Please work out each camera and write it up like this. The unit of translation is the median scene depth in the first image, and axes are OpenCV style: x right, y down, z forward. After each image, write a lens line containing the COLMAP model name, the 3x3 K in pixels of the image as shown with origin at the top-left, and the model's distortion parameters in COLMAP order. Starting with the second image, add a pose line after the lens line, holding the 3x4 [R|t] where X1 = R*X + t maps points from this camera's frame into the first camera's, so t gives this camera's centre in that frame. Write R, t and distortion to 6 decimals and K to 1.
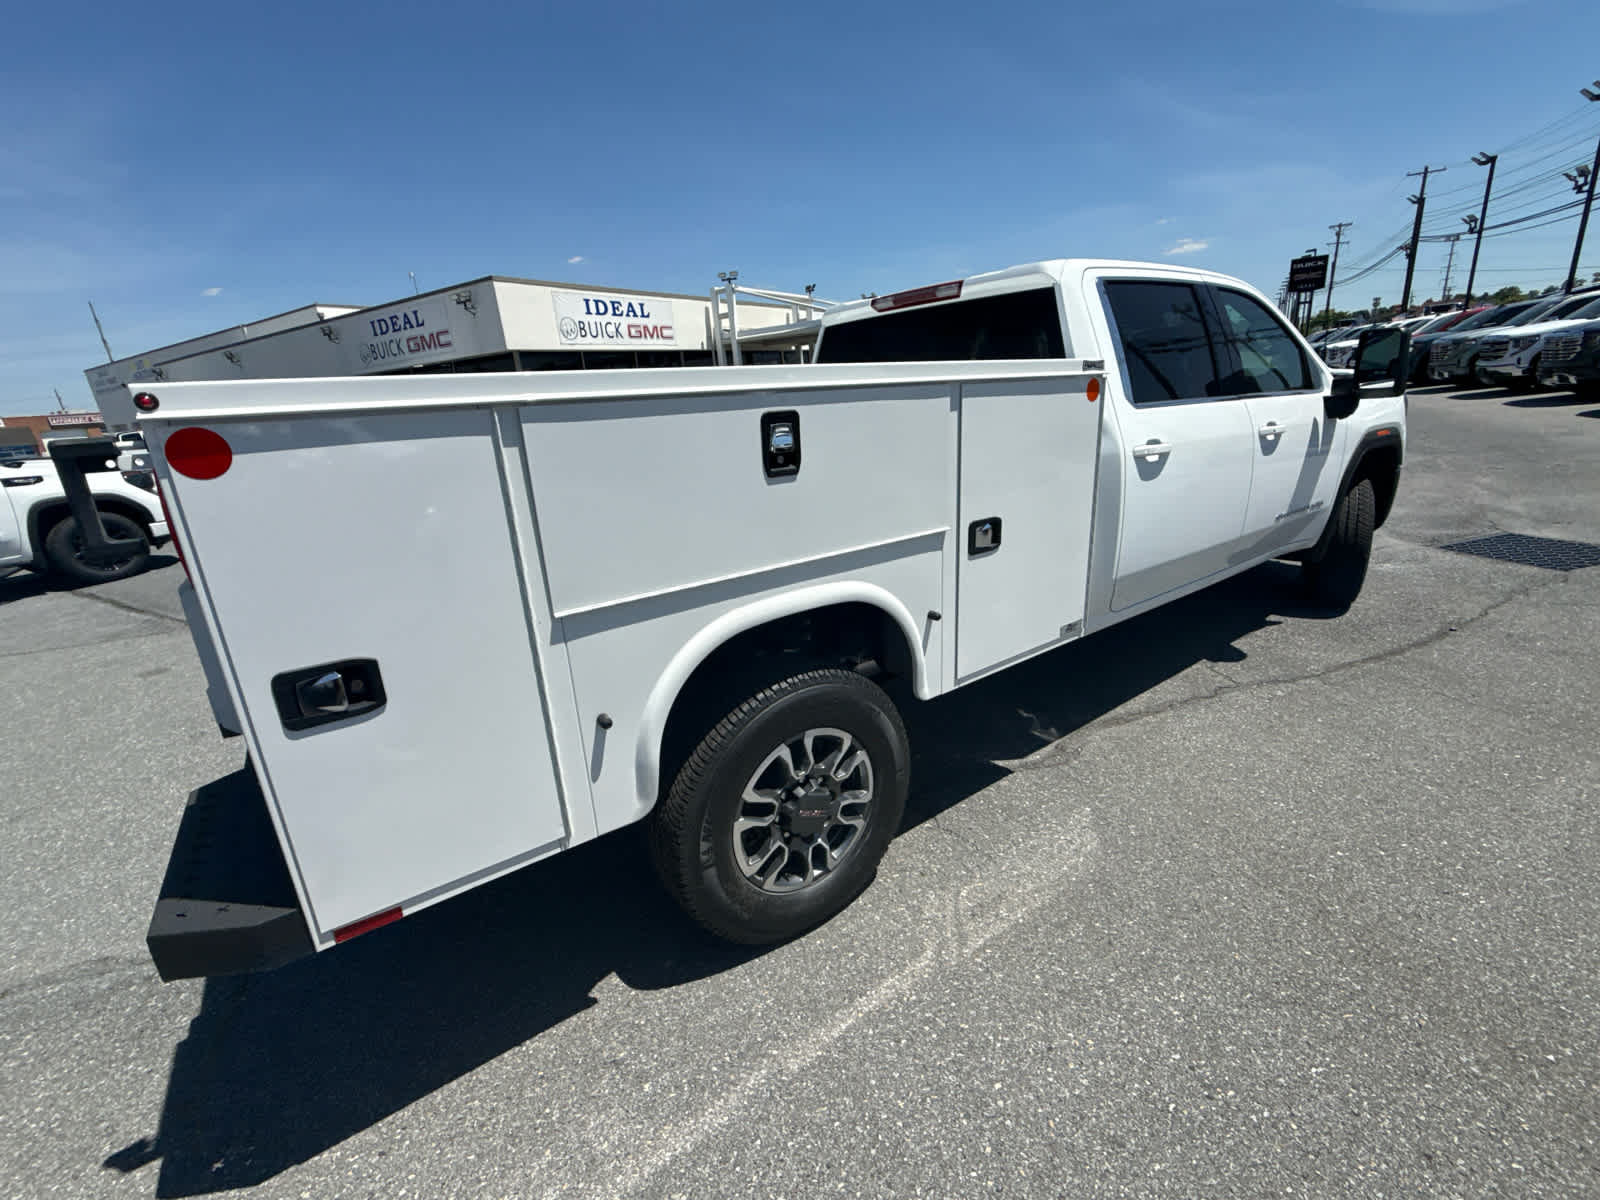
lens RADIAL K [[673.5, 0, 798.9], [0, 673.5, 602.5], [0, 0, 1]] dist [0.000313, 0.000143]
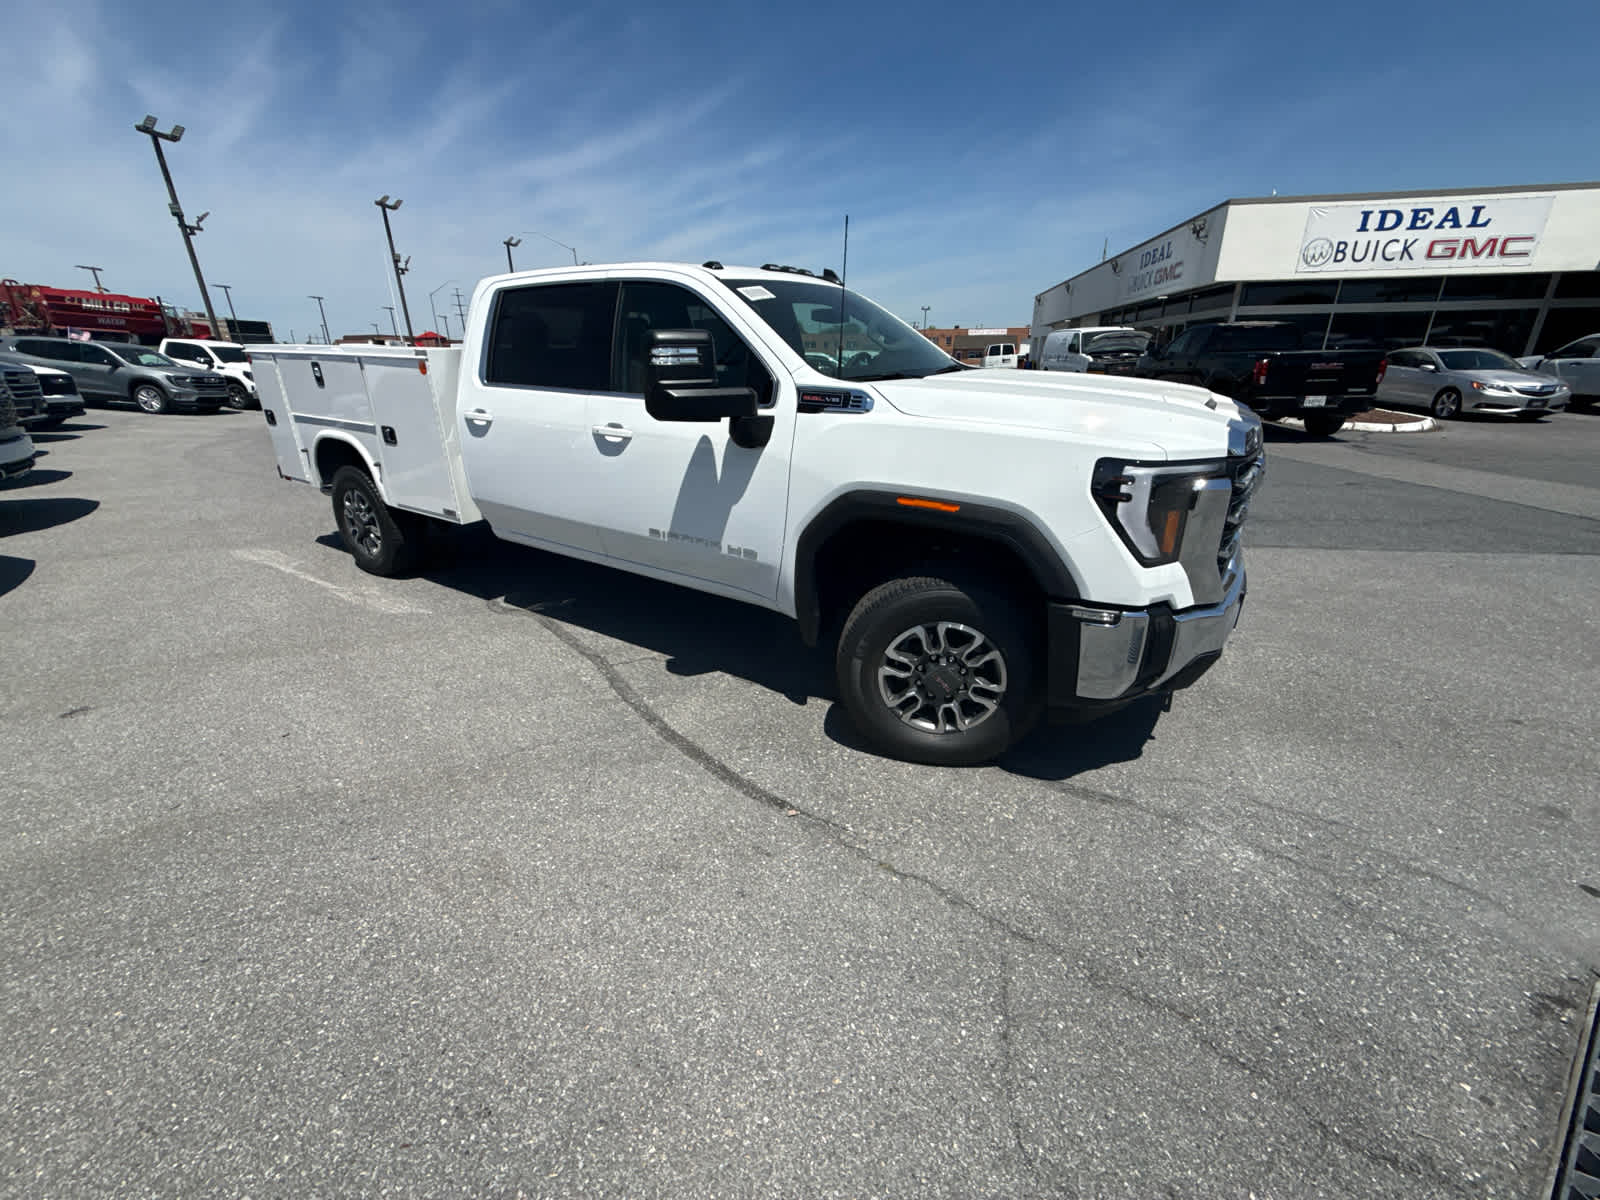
lens RADIAL K [[635.5, 0, 803.6], [0, 635.5, 601.9], [0, 0, 1]] dist [0.001370, -0.000144]
pose [[0.377111, 0.403706, -0.833552, 1.653021], [-0.299192, 0.904848, 0.302878, -0.388540], [0.876511, 0.135173, 0.462014, 0.830684]]
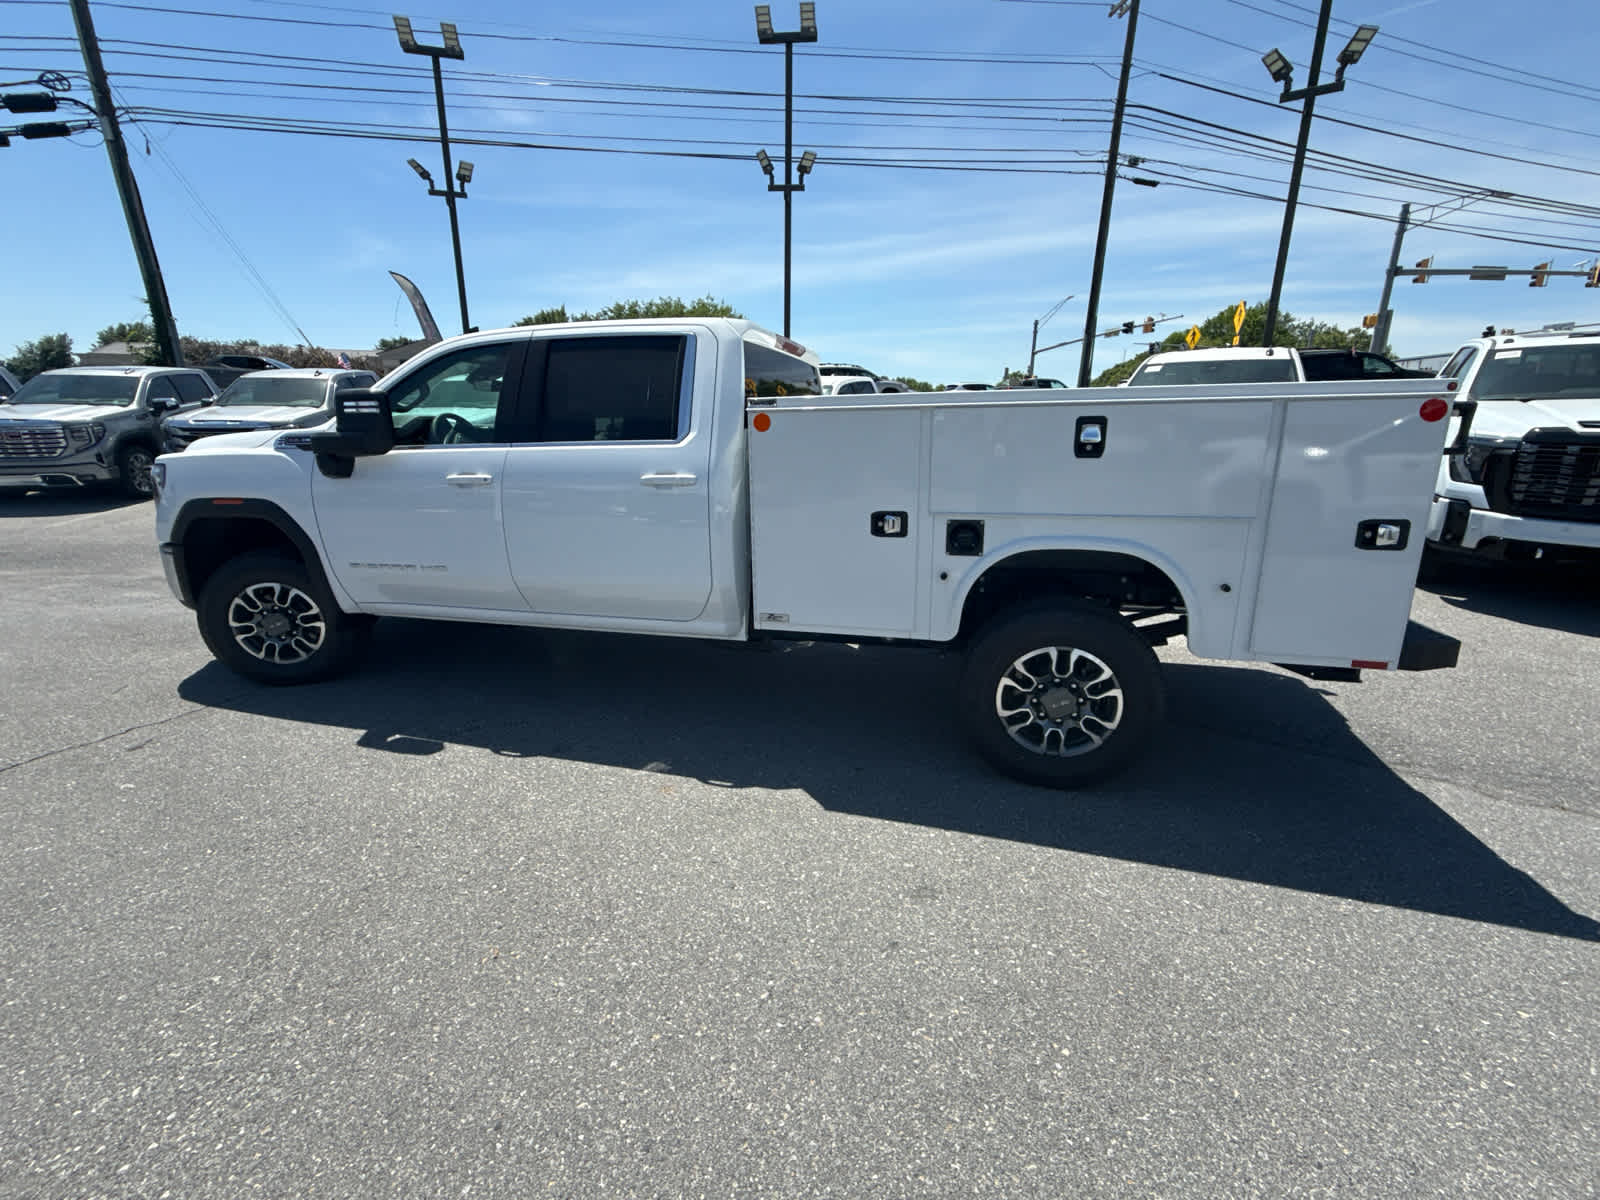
lens RADIAL K [[673.5, 0, 801.1], [0, 673.5, 600.7], [0, 0, 1]] dist [0.000313, 0.000143]
pose [[-0.627024, -0.125954, 0.768750, -0.781637], [0.273668, 0.888325, 0.368760, -0.452493], [-0.729347, 0.441604, -0.522531, 1.700329]]
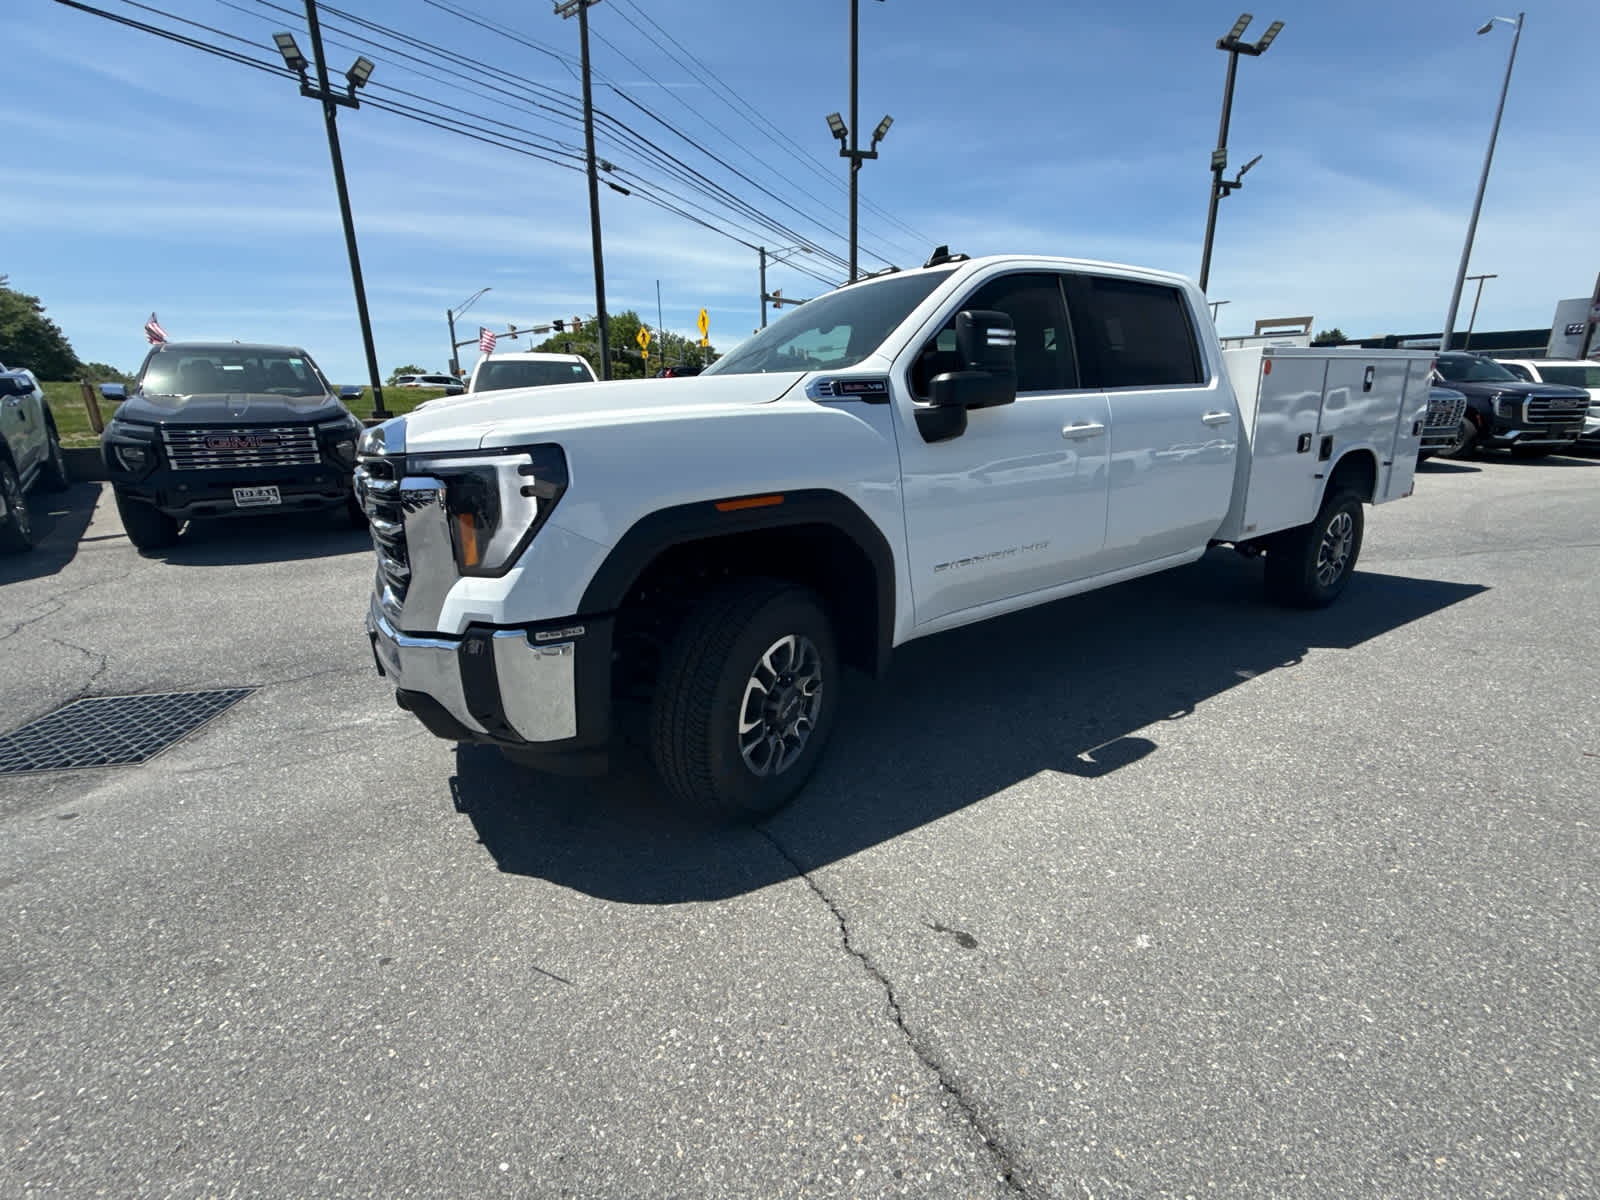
lens RADIAL K [[673.5, 0, 800.0], [0, 673.5, 601.2], [0, 0, 1]] dist [0.000313, 0.000143]
pose [[-0.993412, 0.079975, 0.082073, 0.633003], [0.111617, 0.837492, 0.534928, -0.695770], [-0.025955, 0.540565, -0.840902, 2.304677]]
